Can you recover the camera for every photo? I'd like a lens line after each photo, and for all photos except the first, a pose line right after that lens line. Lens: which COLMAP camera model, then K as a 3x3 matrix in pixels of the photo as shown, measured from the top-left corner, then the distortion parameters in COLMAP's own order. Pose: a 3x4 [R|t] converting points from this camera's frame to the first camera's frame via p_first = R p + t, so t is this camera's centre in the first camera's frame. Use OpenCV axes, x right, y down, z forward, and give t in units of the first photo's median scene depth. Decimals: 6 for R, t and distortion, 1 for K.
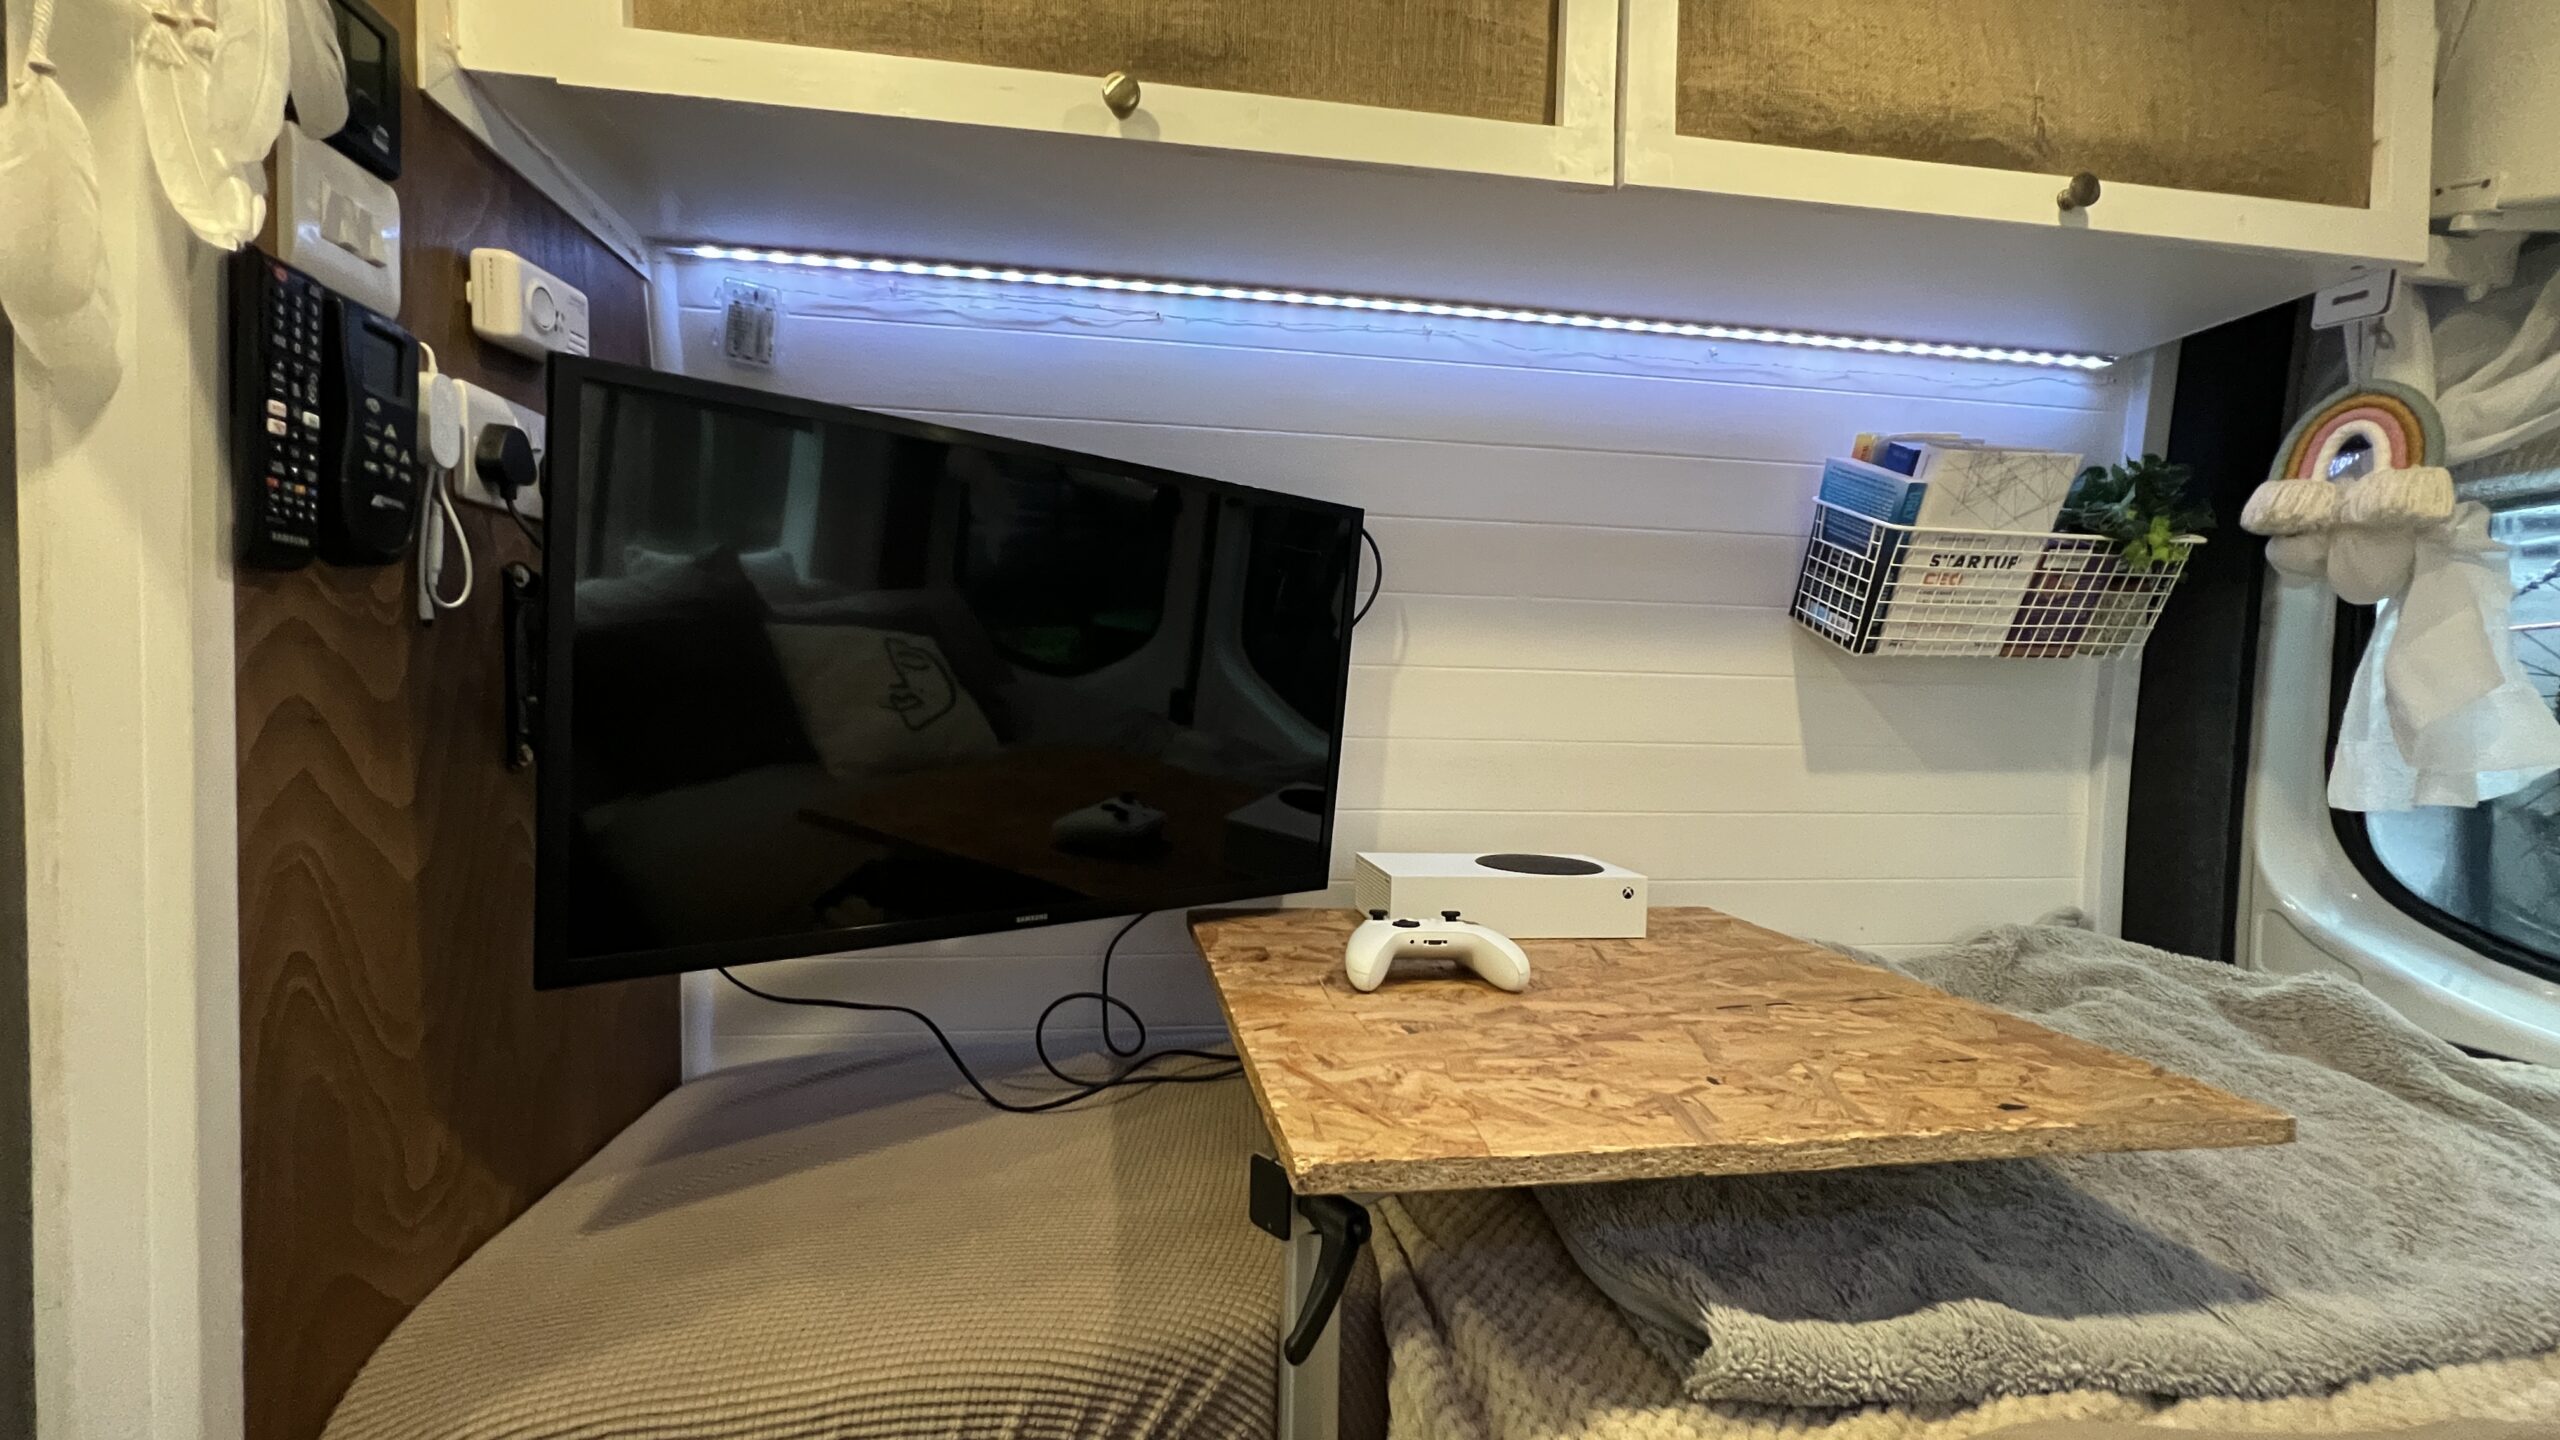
lens RADIAL K [[1000.6, 0, 1282.8], [0, 1000.6, 723.2], [0, 0, 1]] dist [-0.000870, -0.000448]
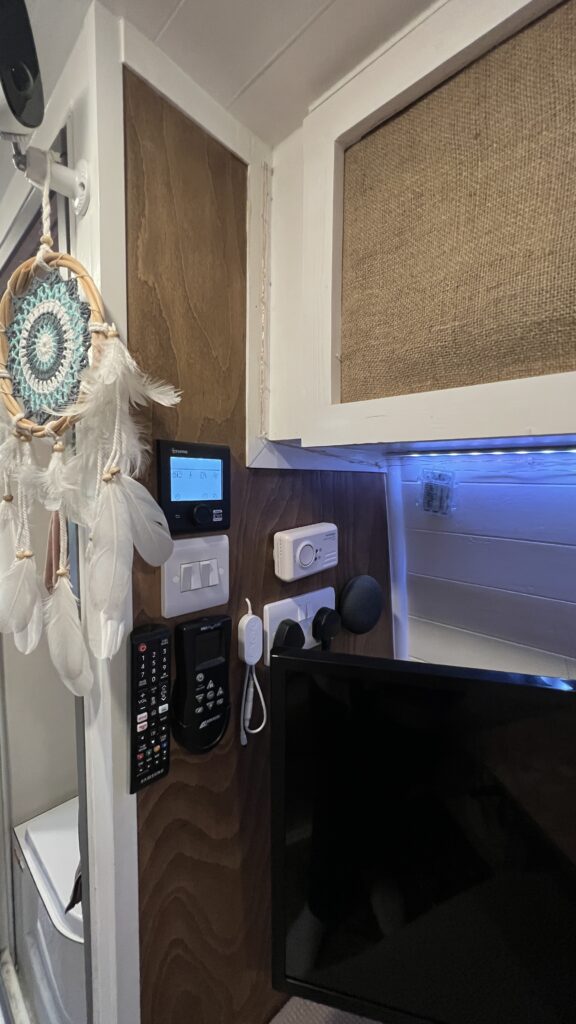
lens RADIAL K [[400.2, 0, 282.7], [0, 400.2, 510.8], [0, 0, 1]] dist [-0.000870, -0.000448]
pose [[0.579680, 0.044537, -0.813626, -0.241502], [-0.026974, 0.999007, 0.035466, -0.652021], [0.814398, 0.001387, 0.580306, 0.697746]]
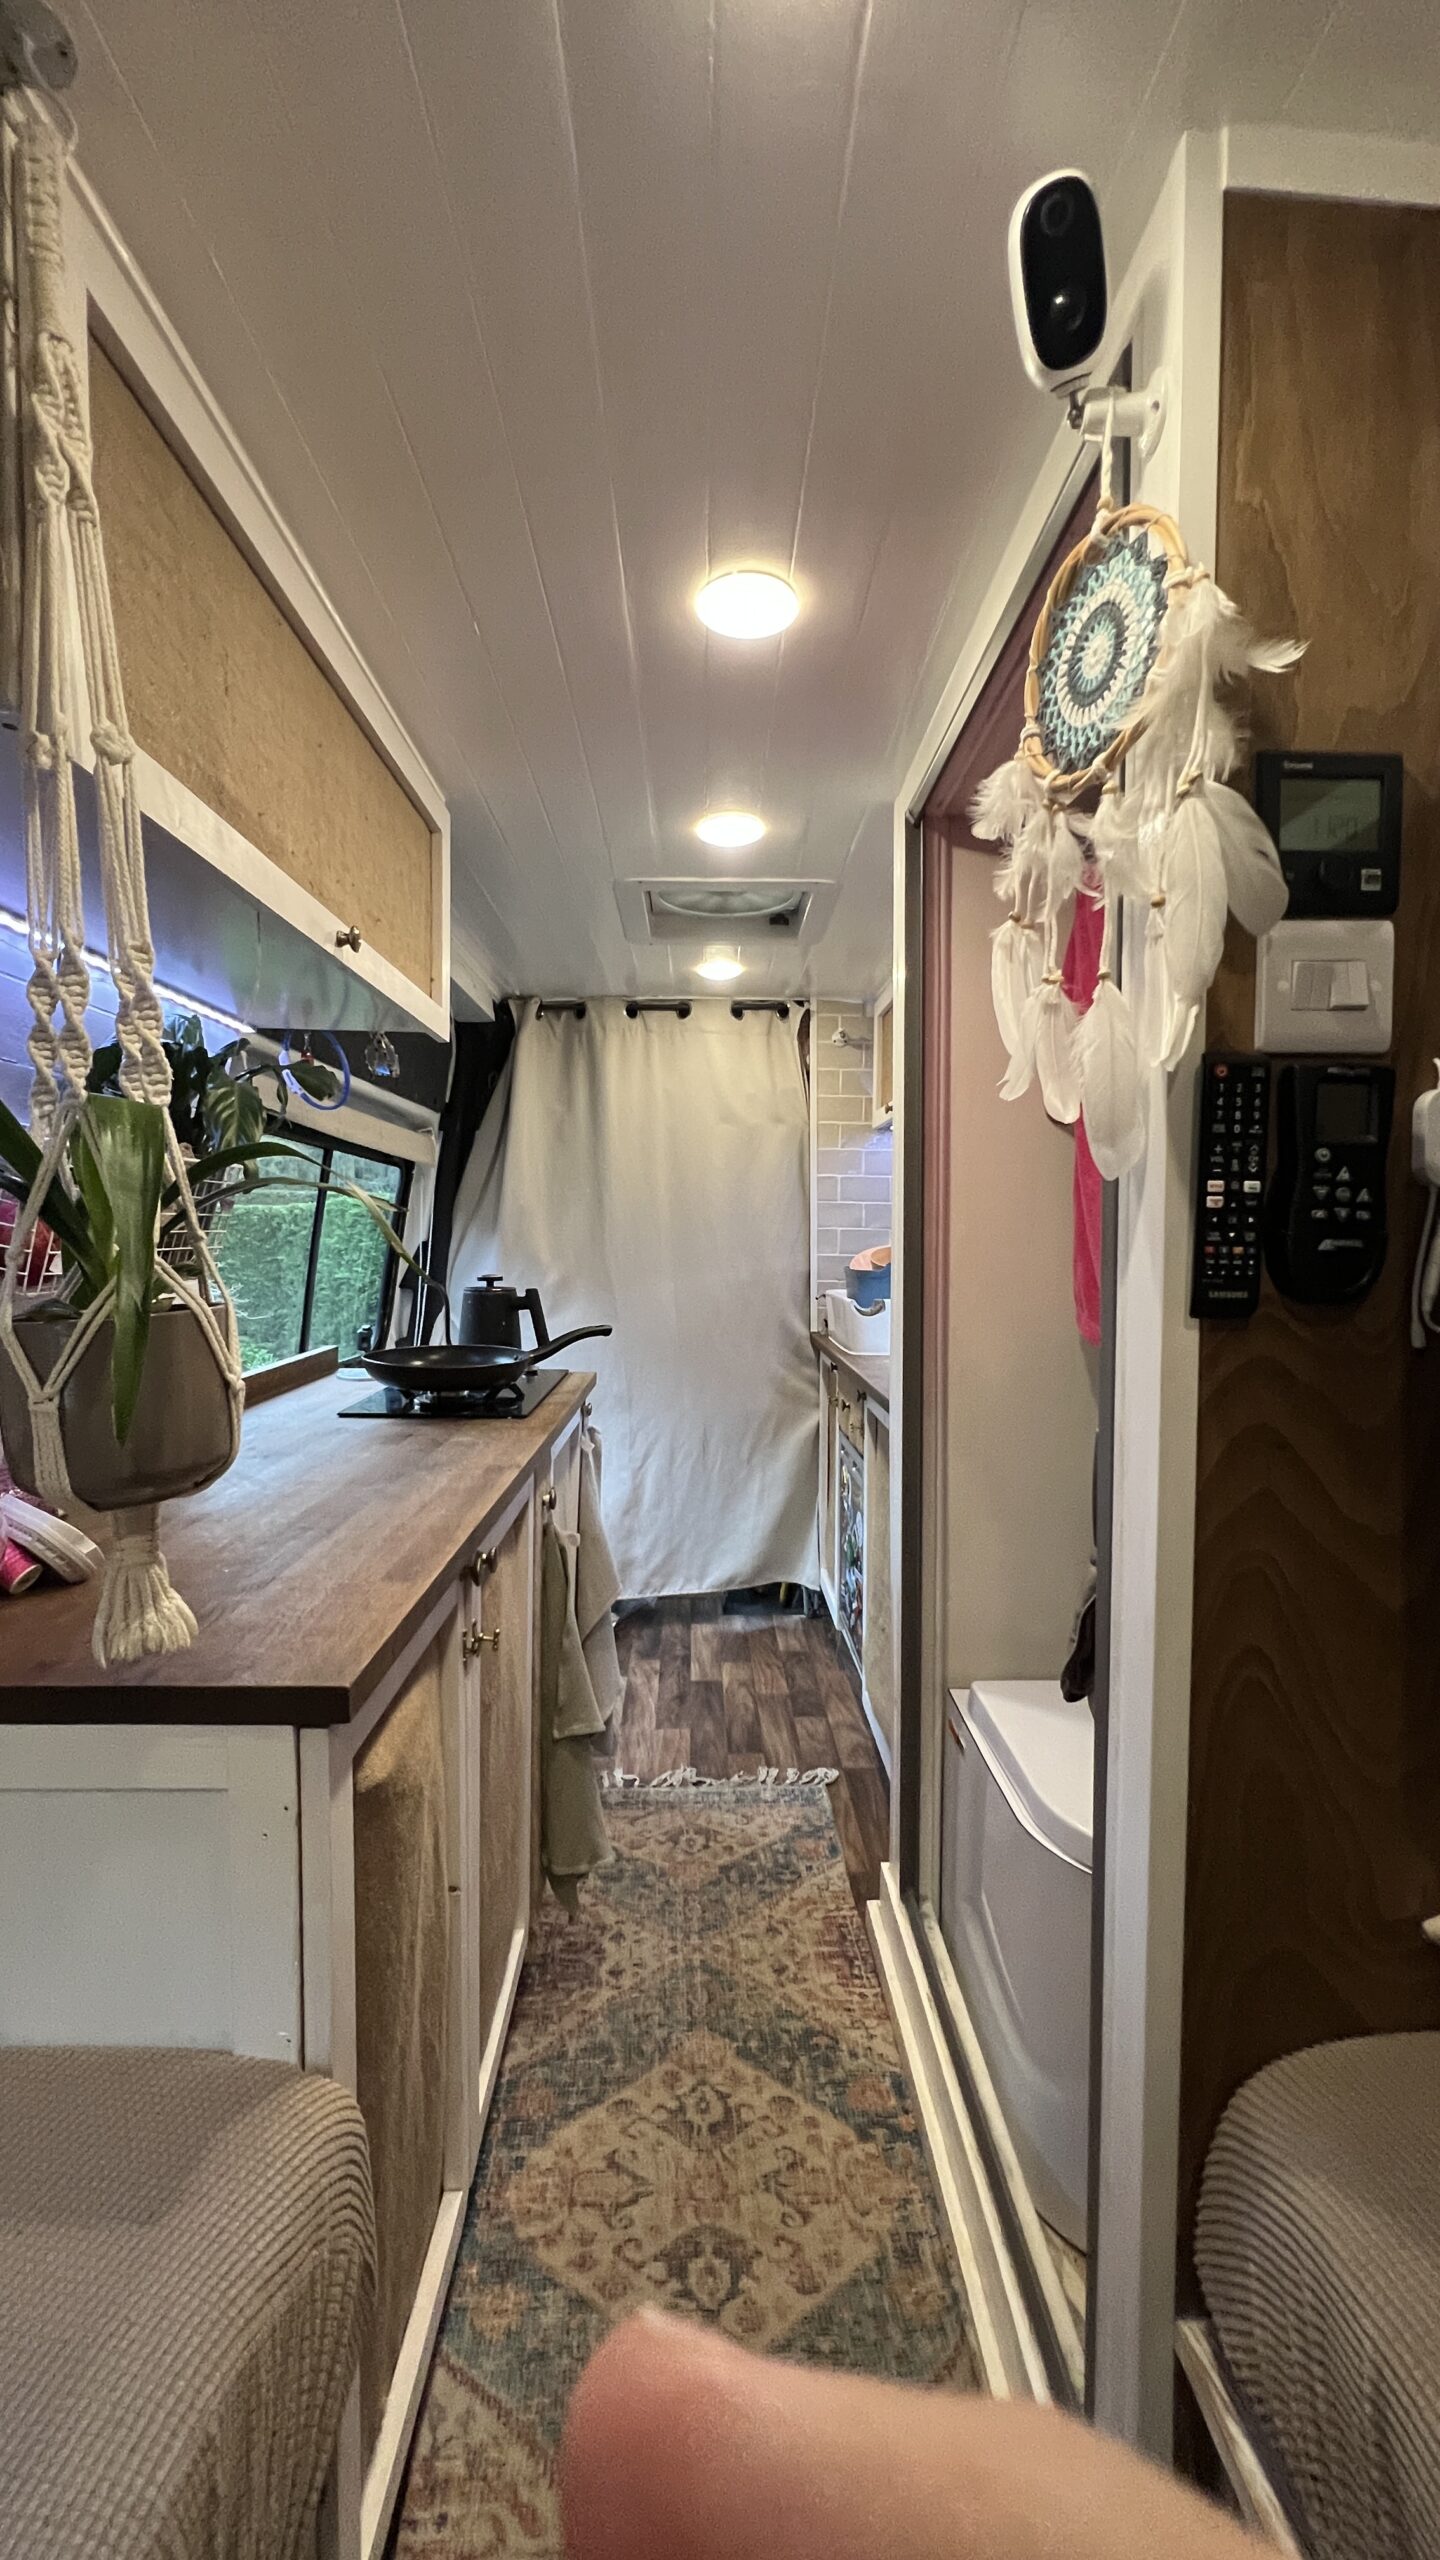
lens RADIAL K [[1000.6, 0, 706.7], [0, 1000.6, 1276.9], [0, 0, 1]] dist [-0.000870, -0.000448]
pose [[-0.154024, 0.028400, -0.987659, 0.221137], [-0.039272, 0.998621, 0.034840, -0.202106], [0.987286, 0.044153, -0.152696, 0.530503]]
